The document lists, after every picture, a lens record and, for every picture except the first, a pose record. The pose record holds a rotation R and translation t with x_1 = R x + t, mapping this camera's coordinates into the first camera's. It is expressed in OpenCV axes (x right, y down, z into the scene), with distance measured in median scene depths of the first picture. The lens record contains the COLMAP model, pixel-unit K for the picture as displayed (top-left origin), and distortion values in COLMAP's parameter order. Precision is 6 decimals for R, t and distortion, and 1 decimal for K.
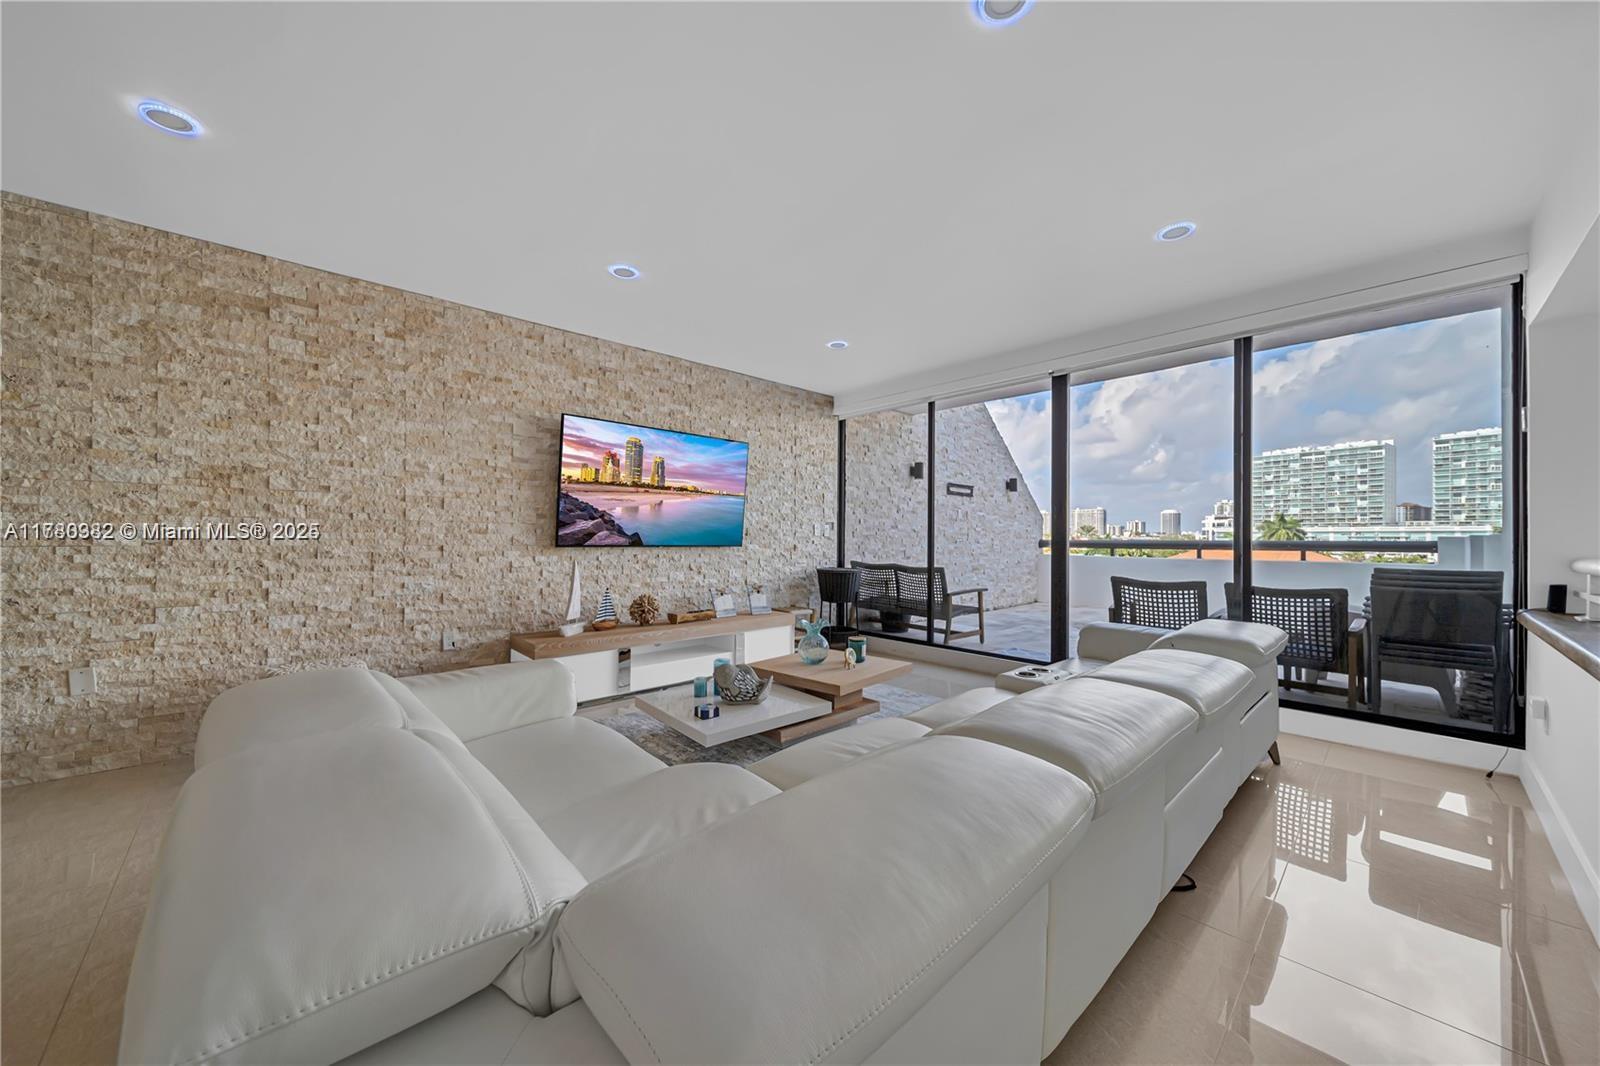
lens RADIAL K [[576.9, 0, 800.6], [0, 576.9, 530.9], [0, 0, 1]] dist [-0.006142, -0.000234]
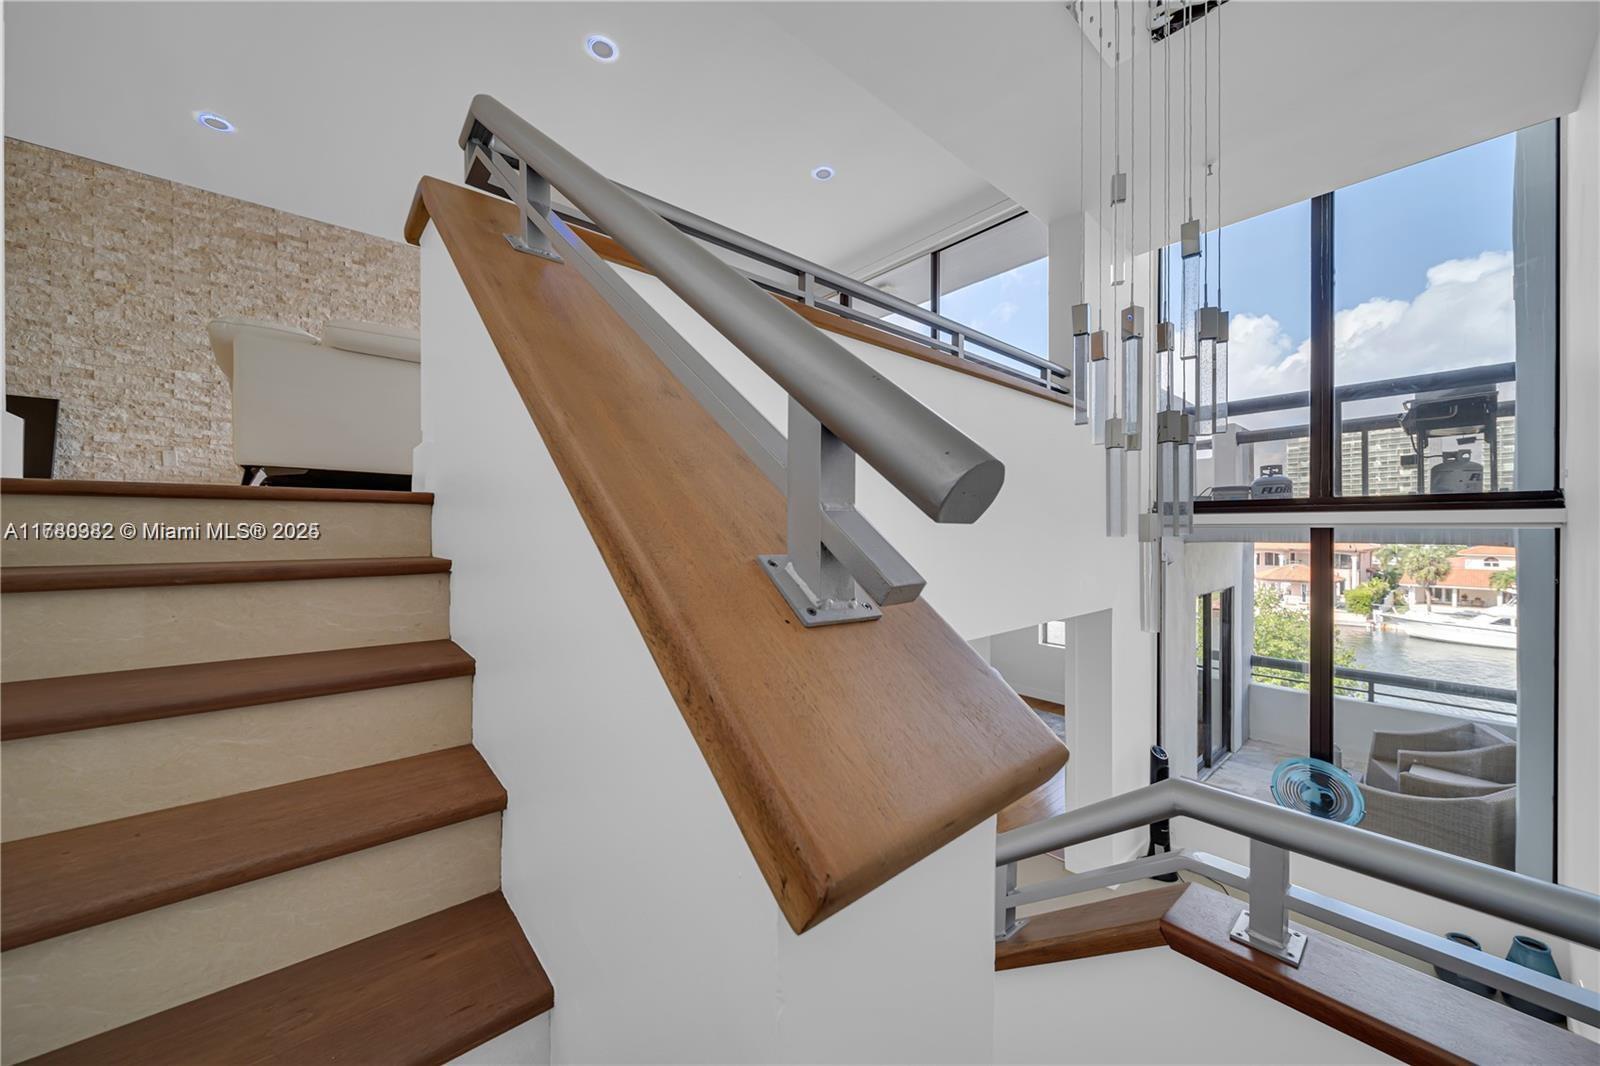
lens RADIAL K [[576.9, 0, 795.7], [0, 576.9, 532.4], [0, 0, 1]] dist [-0.006142, -0.000234]
pose [[0.998355, -0.007463, -0.056841, 0.579656], [0.007720, 0.999961, 0.004293, 0.411930], [0.056806, -0.004725, 0.998374, -0.496323]]
